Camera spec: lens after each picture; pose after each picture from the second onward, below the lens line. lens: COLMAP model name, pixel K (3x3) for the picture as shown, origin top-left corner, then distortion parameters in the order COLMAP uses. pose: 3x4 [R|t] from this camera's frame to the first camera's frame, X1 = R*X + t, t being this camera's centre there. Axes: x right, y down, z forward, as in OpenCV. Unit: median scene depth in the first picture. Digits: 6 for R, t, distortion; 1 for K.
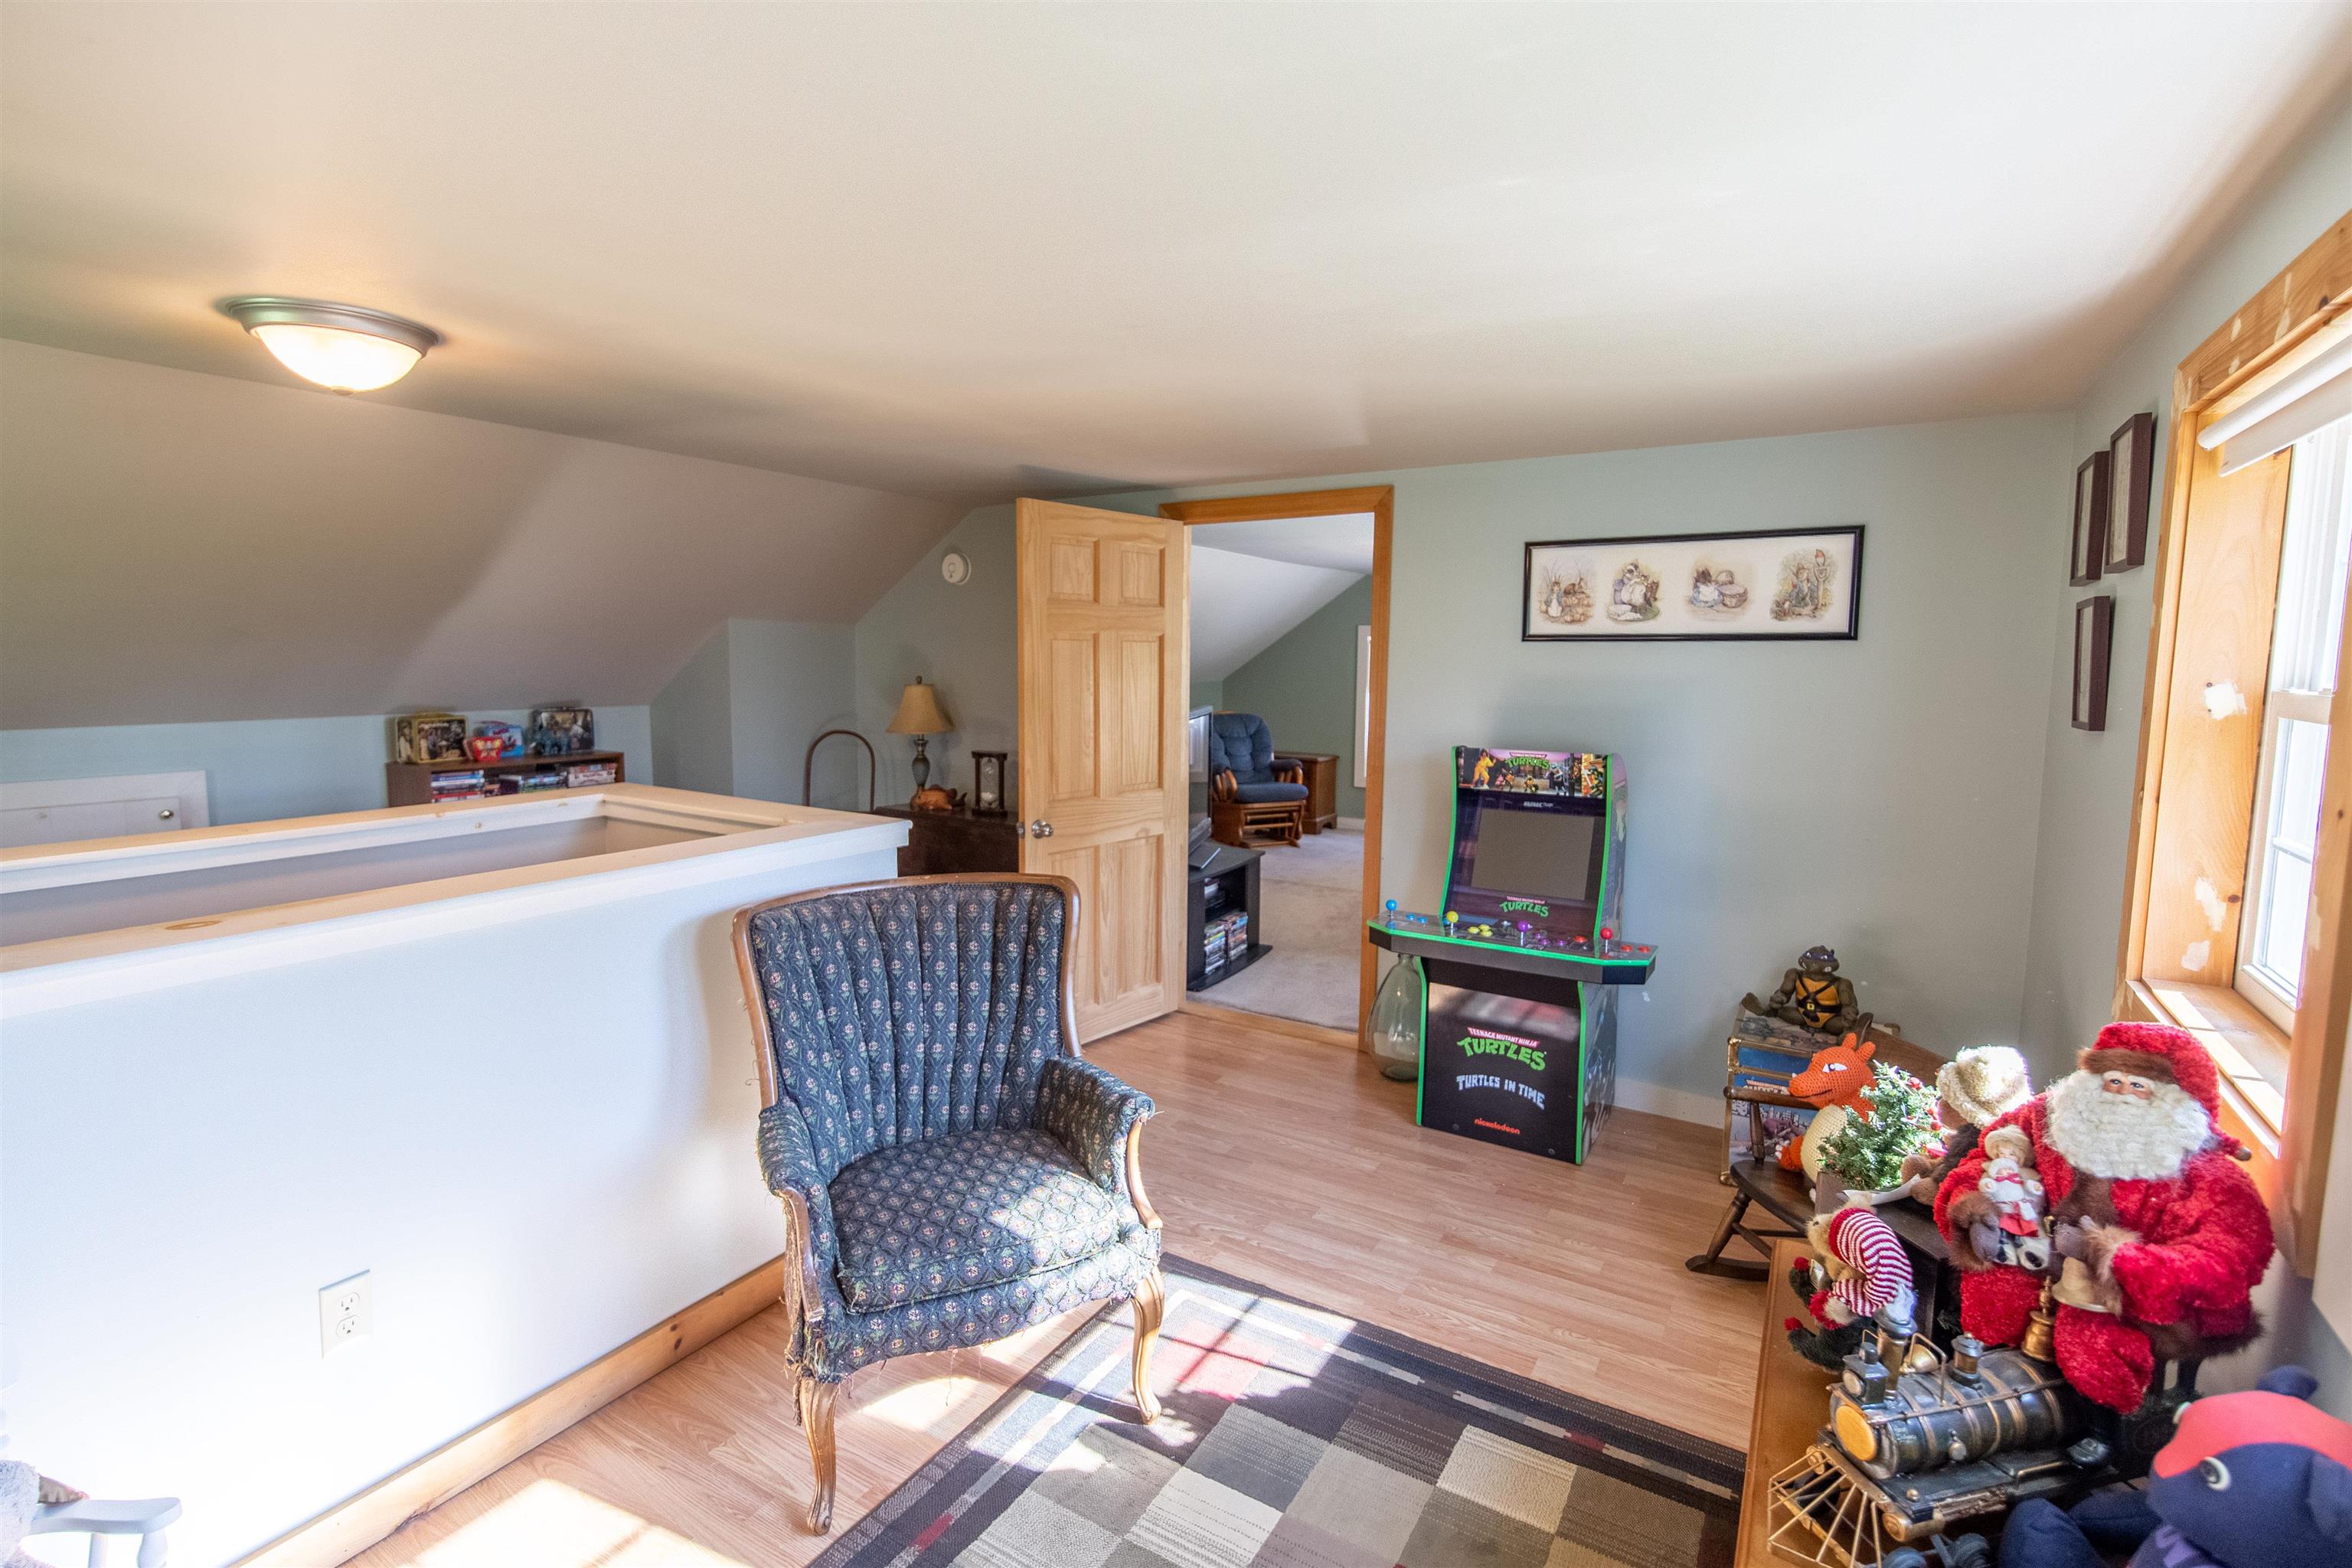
lens RADIAL K [[1095.6, 0, 1172.8], [0, 1095.6, 756.0], [0, 0, 1]] dist [0.001436, -0.000030]
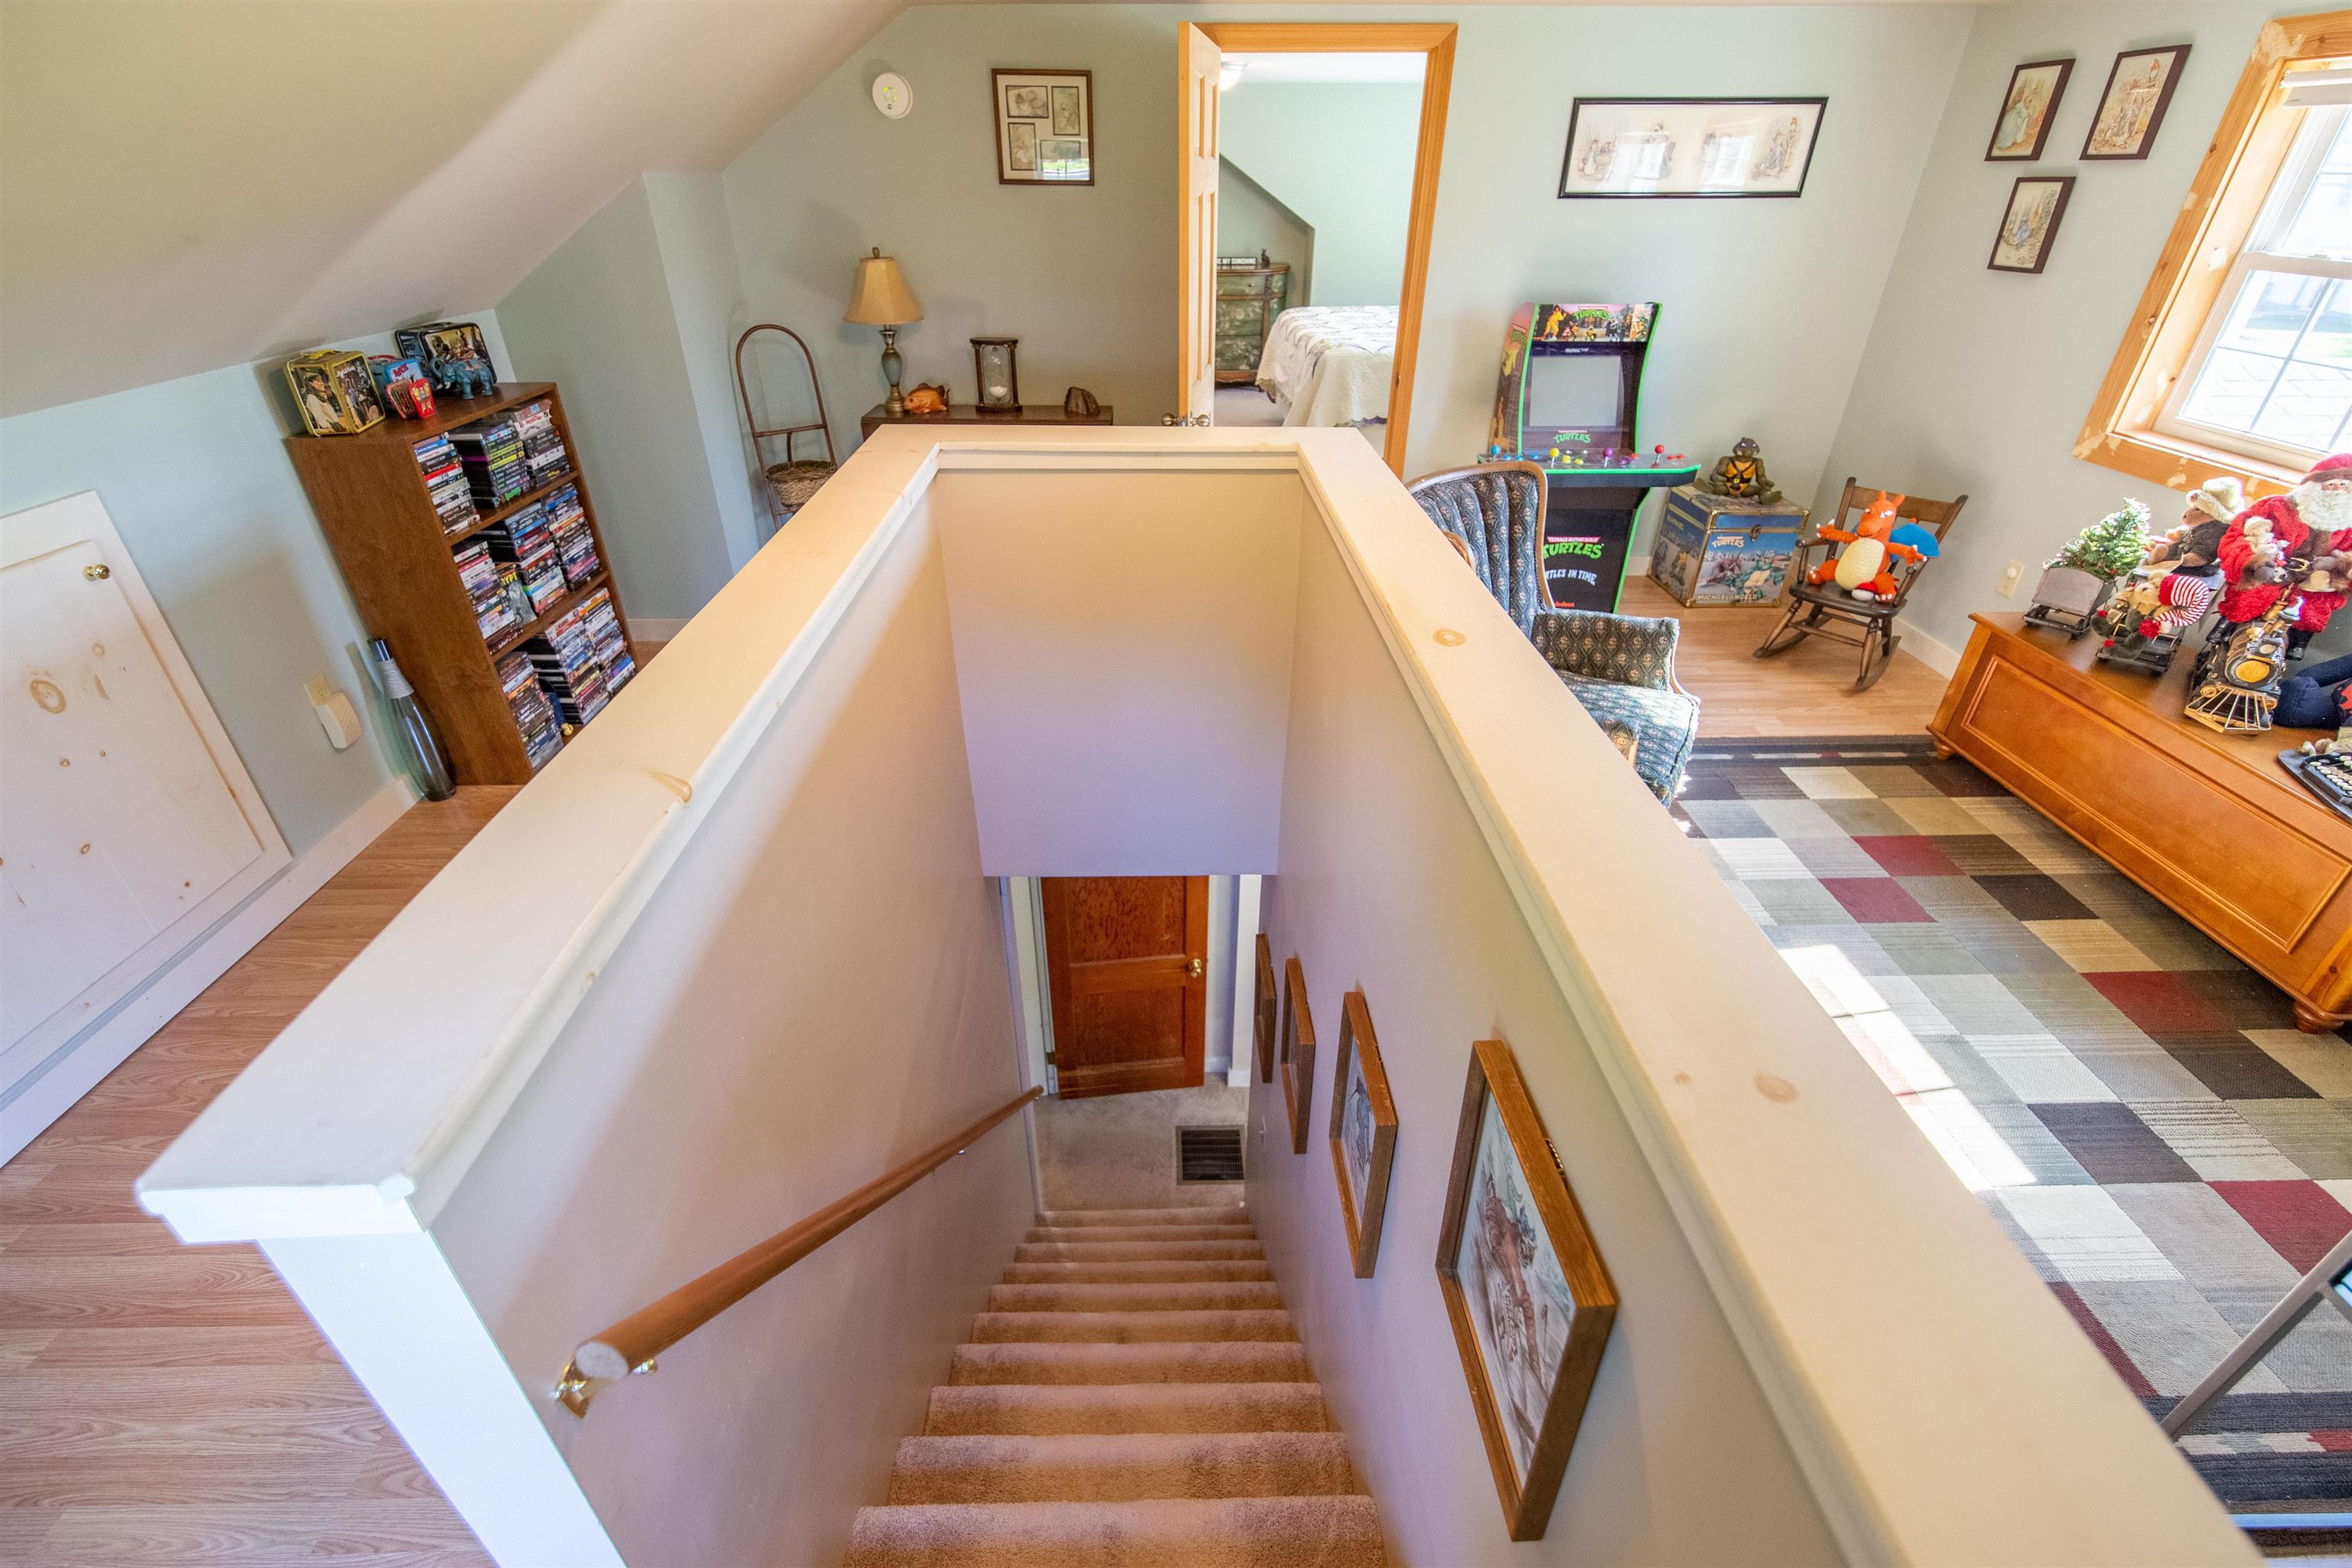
lens RADIAL K [[1024.4, 0, 1172.7], [0, 1024.4, 774.5], [0, 0, 1]] dist [-0.001096, -0.000230]
pose [[0.841613, -0.283667, 0.459587, -0.757618], [0.056228, 0.892357, 0.447815, -0.075519], [-0.537146, -0.351045, 0.766969, 0.192611]]
